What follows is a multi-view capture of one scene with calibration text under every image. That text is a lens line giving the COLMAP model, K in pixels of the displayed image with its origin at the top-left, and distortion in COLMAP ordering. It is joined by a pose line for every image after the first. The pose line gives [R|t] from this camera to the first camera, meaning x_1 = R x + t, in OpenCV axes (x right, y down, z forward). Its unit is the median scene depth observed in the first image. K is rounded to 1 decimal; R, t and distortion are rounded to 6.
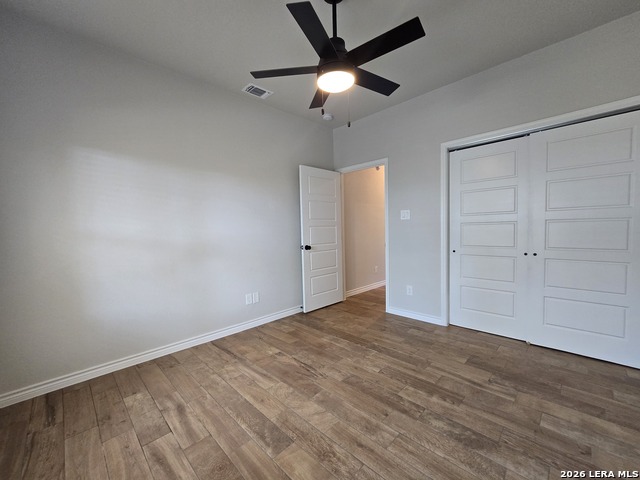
lens RADIAL K [[261.9, 0, 319.9], [0, 261.9, 241.0], [0, 0, 1]] dist [-0.003633, 0.000714]
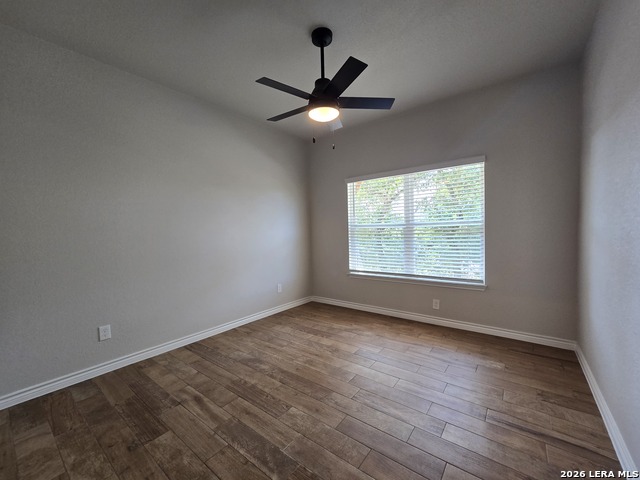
lens RADIAL K [[261.9, 0, 319.7], [0, 261.9, 239.5], [0, 0, 1]] dist [-0.003633, 0.000714]
pose [[-0.991120, 0.053952, -0.121532, 0.239838], [0.043670, 0.995360, 0.085735, -0.129954], [0.125593, 0.079667, -0.988878, 2.101744]]
